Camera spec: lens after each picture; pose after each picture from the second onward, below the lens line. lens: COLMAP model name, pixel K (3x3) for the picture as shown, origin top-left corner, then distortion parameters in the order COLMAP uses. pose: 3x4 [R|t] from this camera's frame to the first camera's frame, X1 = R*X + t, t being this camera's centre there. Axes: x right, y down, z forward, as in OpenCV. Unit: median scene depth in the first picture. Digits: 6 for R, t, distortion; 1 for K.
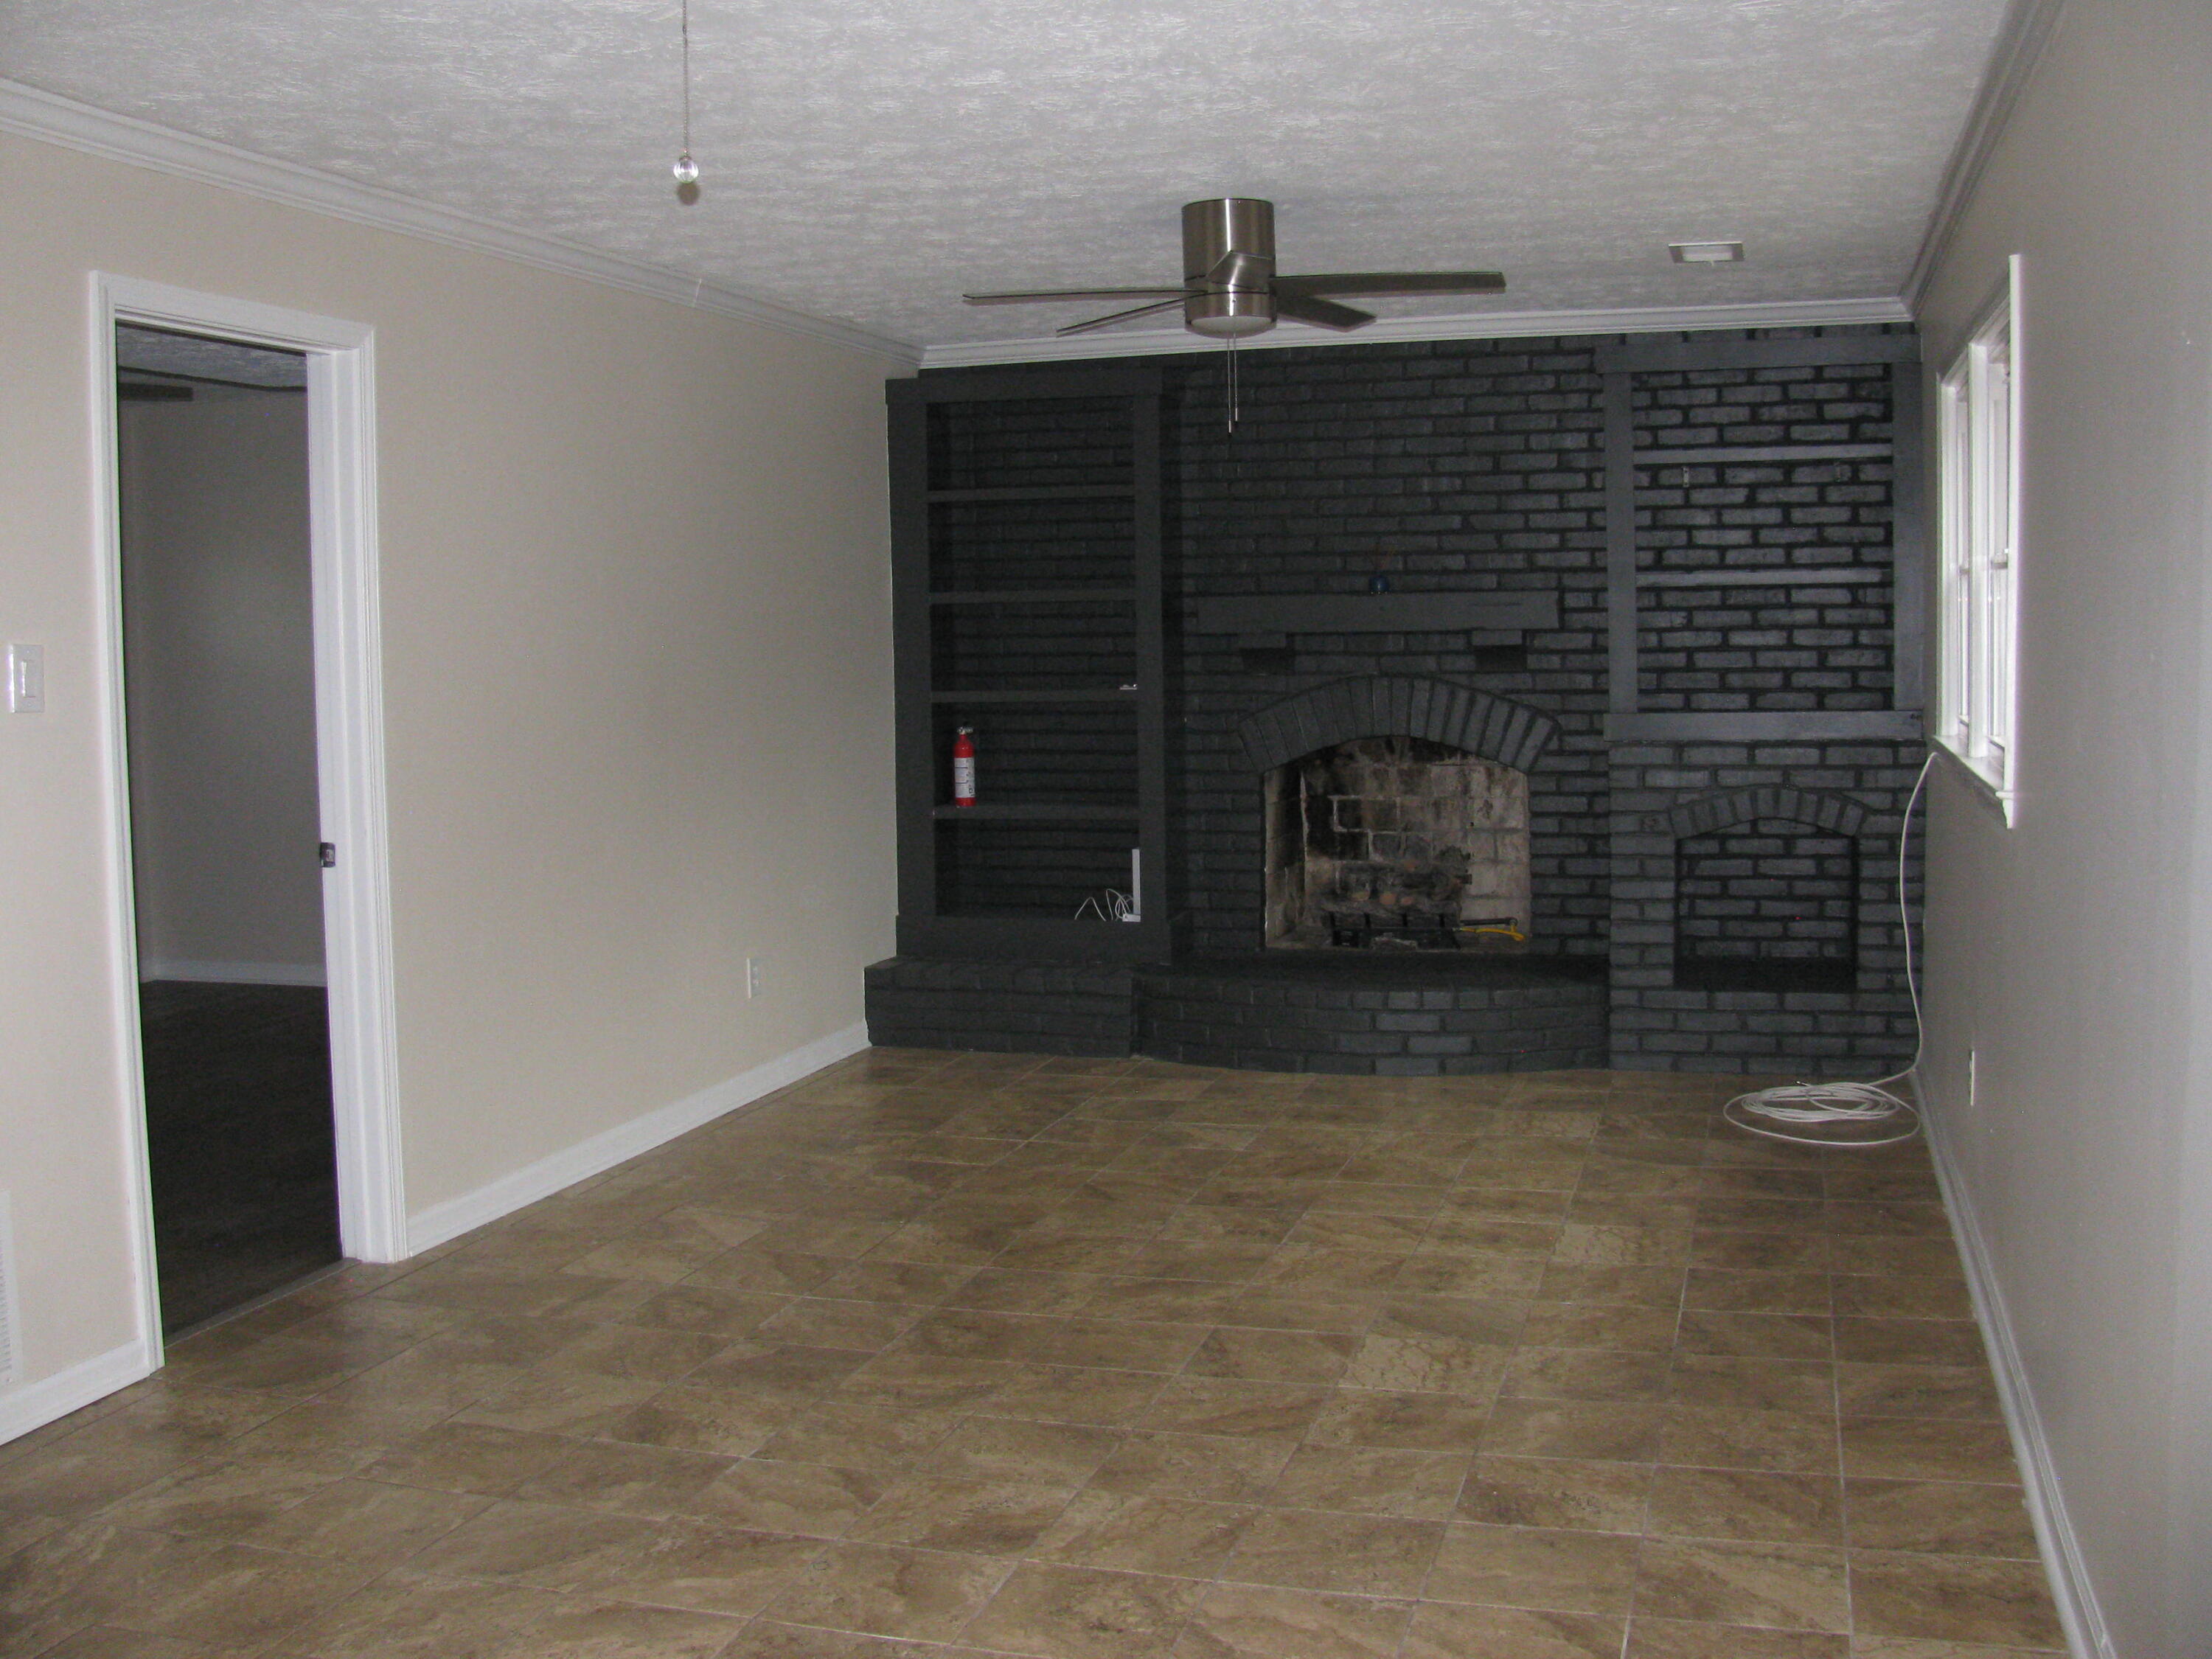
lens RADIAL K [[2269.3, 0, 1115.4], [0, 2269.3, 798.6], [0, 0, 1]] dist [-0.214792, 0.273542]
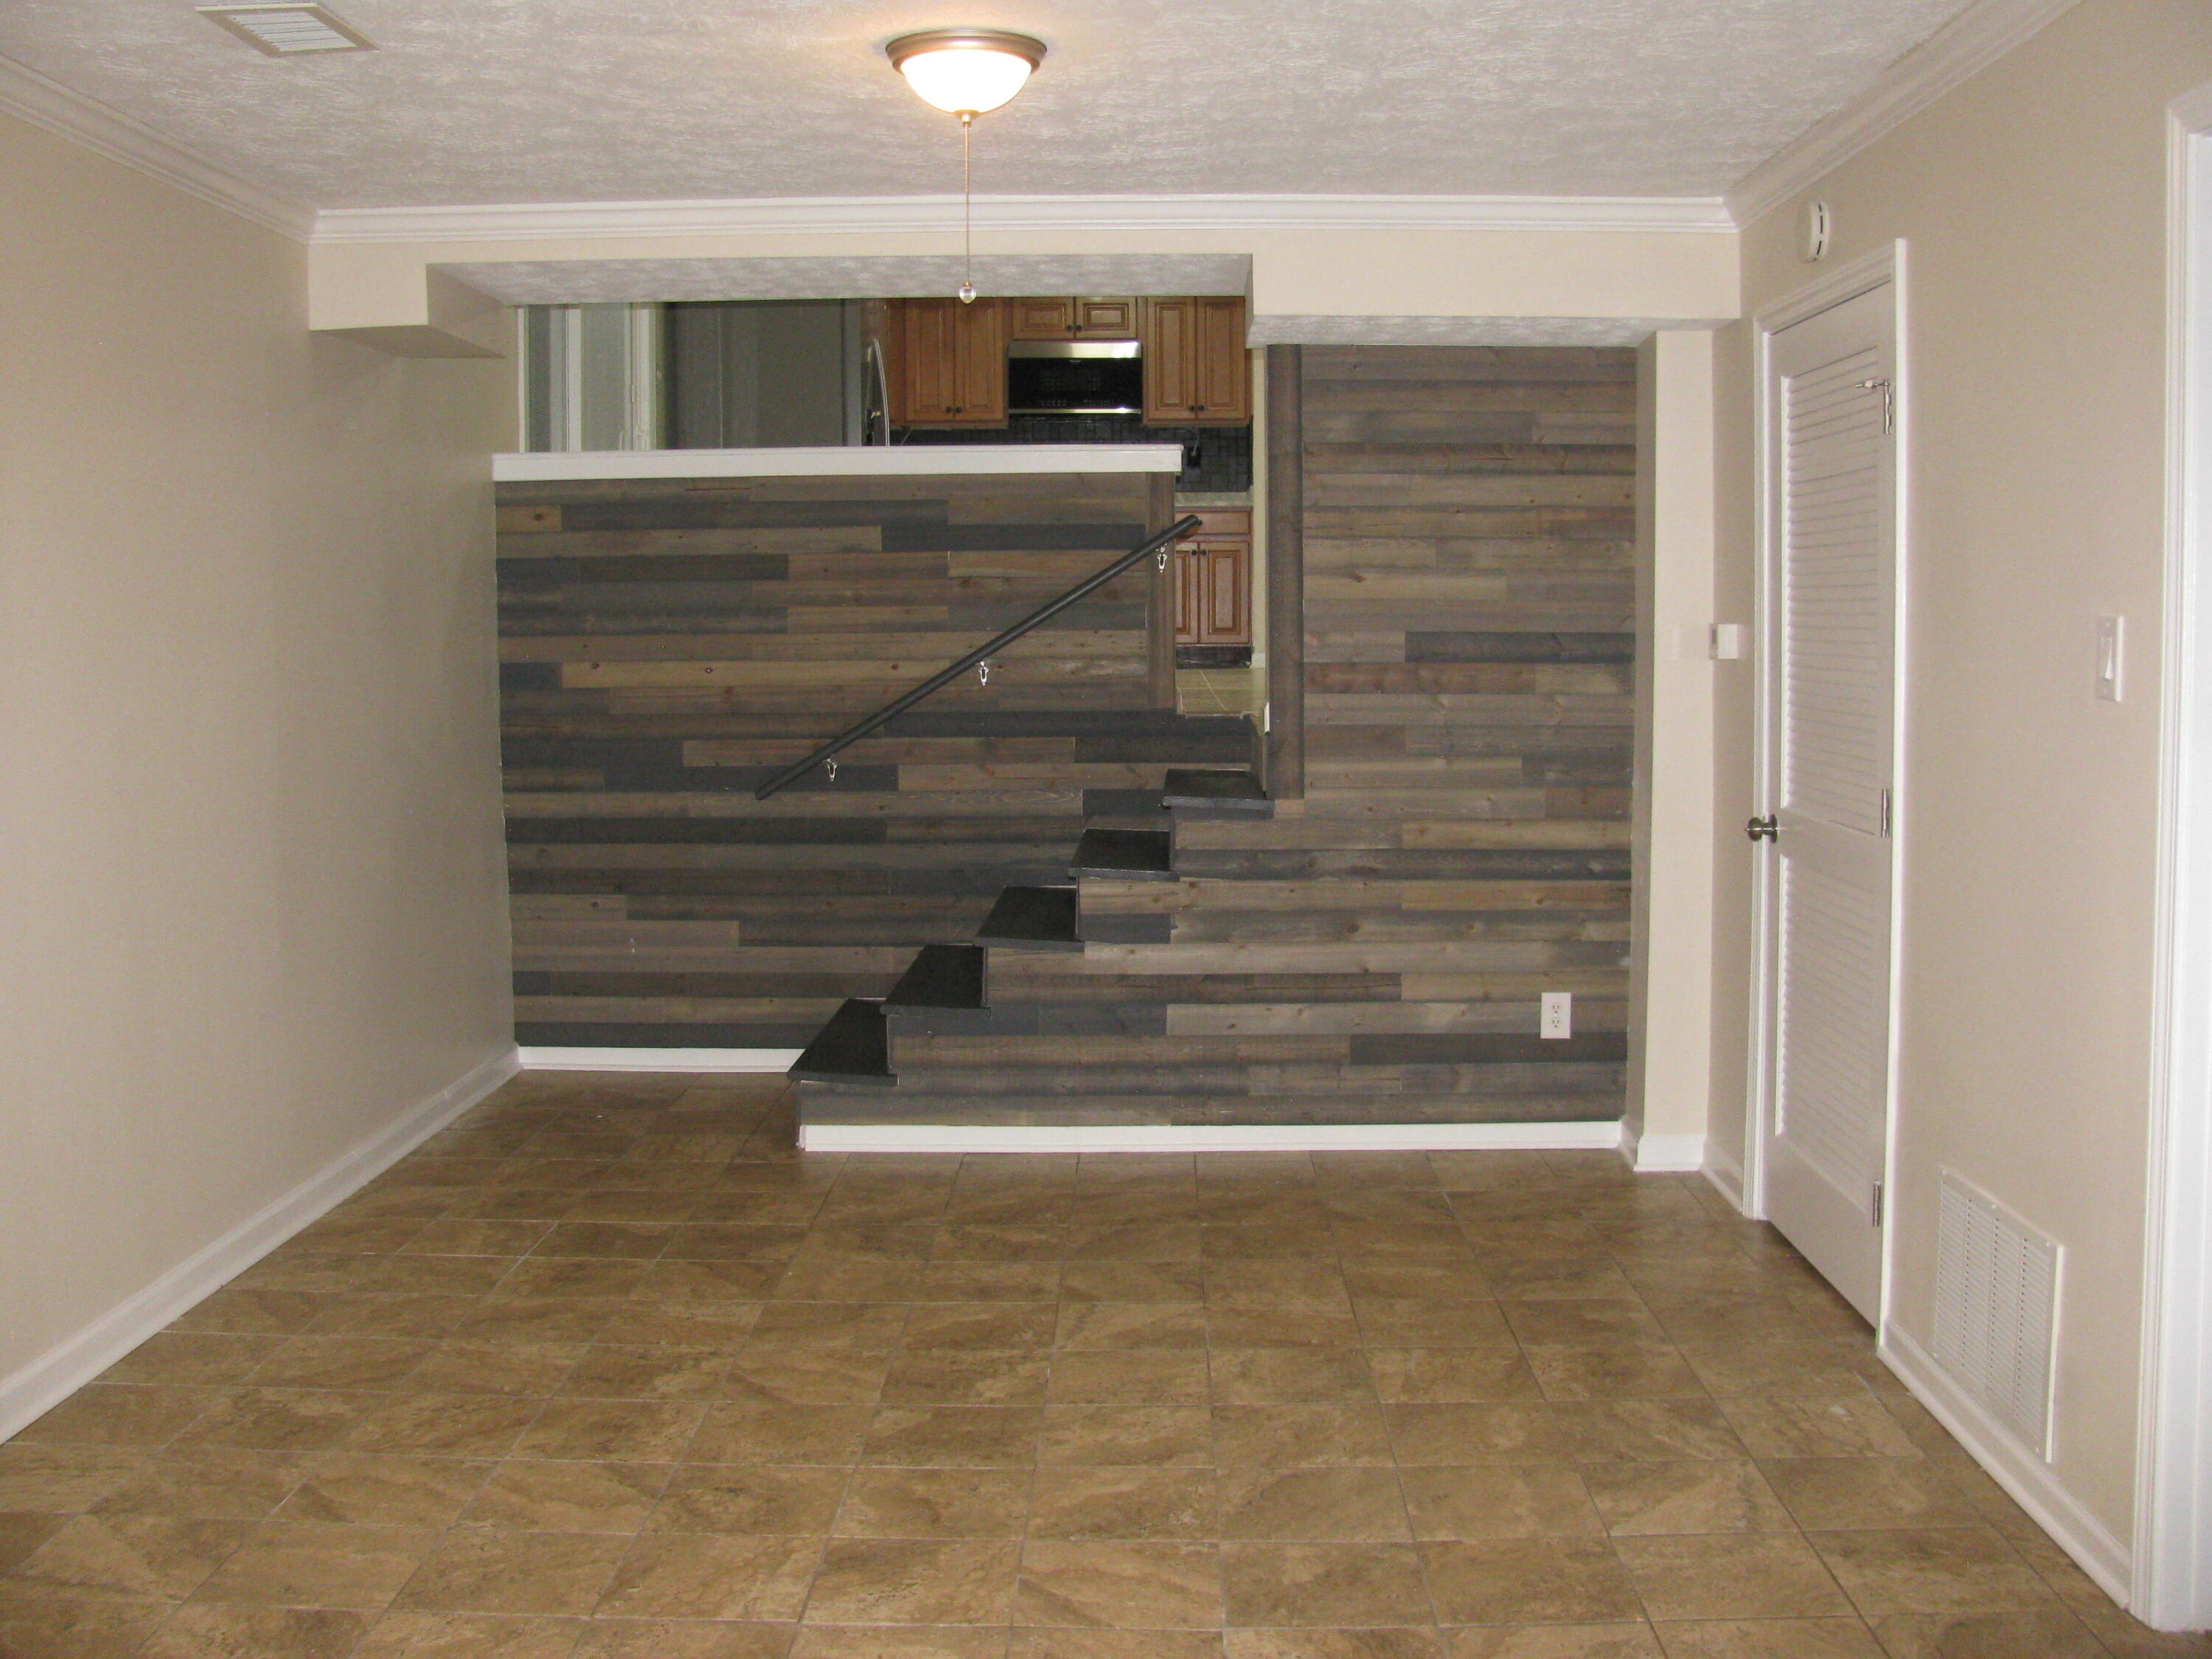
lens RADIAL K [[2269.3, 0, 1115.4], [0, 2269.3, 798.6], [0, 0, 1]] dist [-0.214792, 0.273542]
pose [[-0.963819, 0.045110, -0.262712, 0.083149], [0.004050, 0.987940, 0.154782, -0.151026], [0.266526, 0.148117, -0.952379, 1.947859]]
